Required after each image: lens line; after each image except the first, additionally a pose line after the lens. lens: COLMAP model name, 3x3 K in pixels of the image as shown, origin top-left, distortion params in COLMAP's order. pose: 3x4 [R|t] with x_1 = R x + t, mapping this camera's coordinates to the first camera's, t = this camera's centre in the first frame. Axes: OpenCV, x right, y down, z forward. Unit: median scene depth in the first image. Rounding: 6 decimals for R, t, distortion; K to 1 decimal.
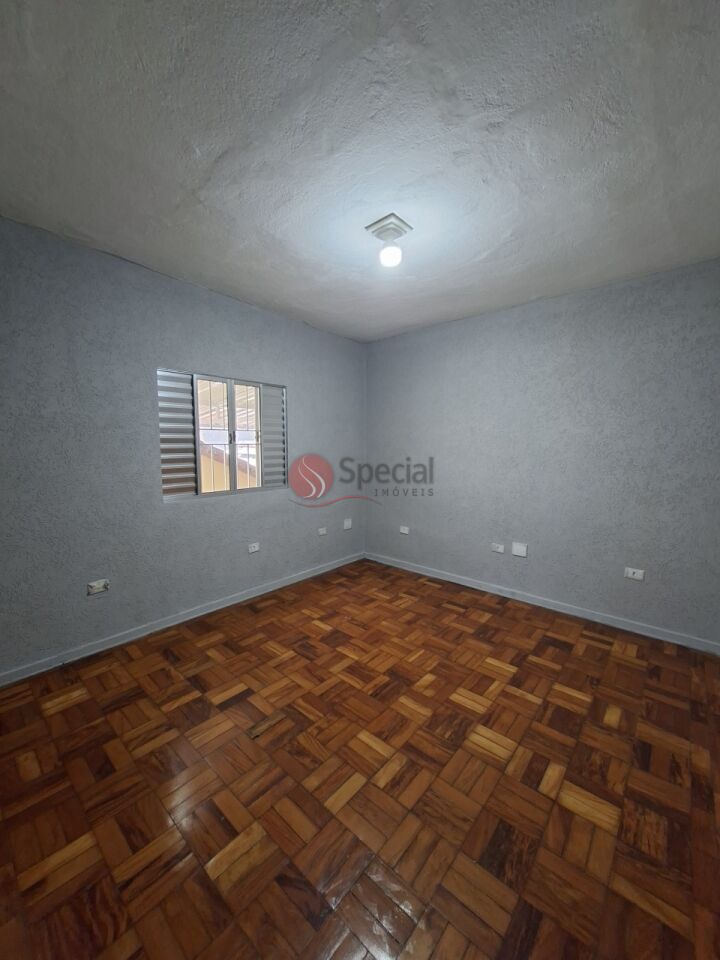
lens RADIAL K [[383.1, 0, 359.2], [0, 383.1, 483.5], [0, 0, 1]] dist [-0.001510, 0.000544]
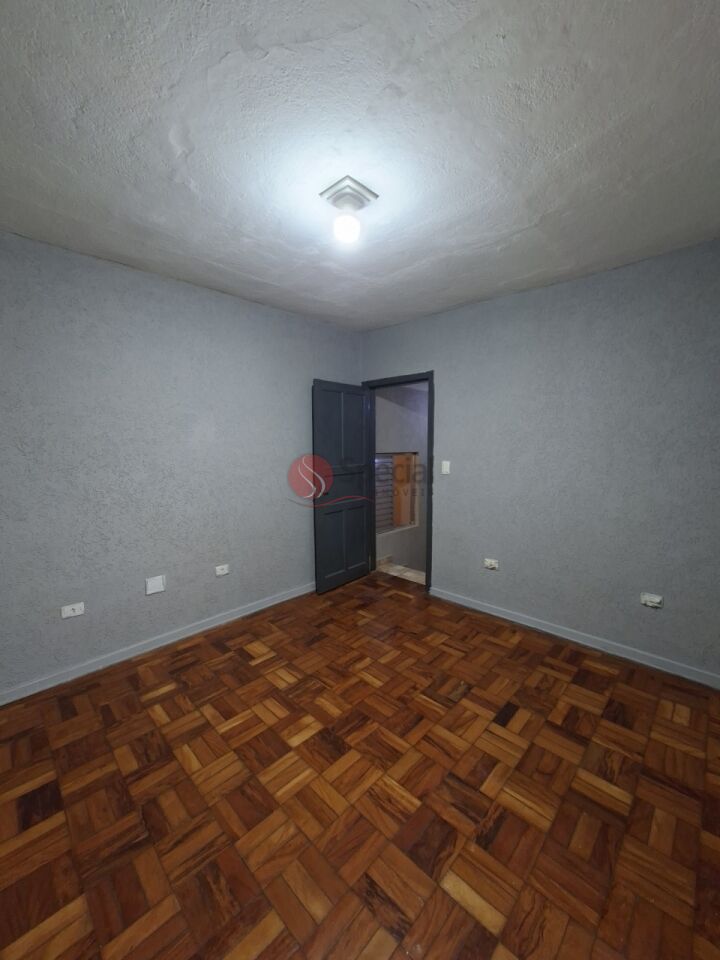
lens RADIAL K [[383.1, 0, 359.2], [0, 383.1, 483.5], [0, 0, 1]] dist [-0.001510, 0.000544]
pose [[-0.998213, -0.009183, 0.059049, 0.006073], [0.003658, 0.976883, 0.213746, -0.235750], [-0.059647, 0.213580, -0.975103, 1.903724]]
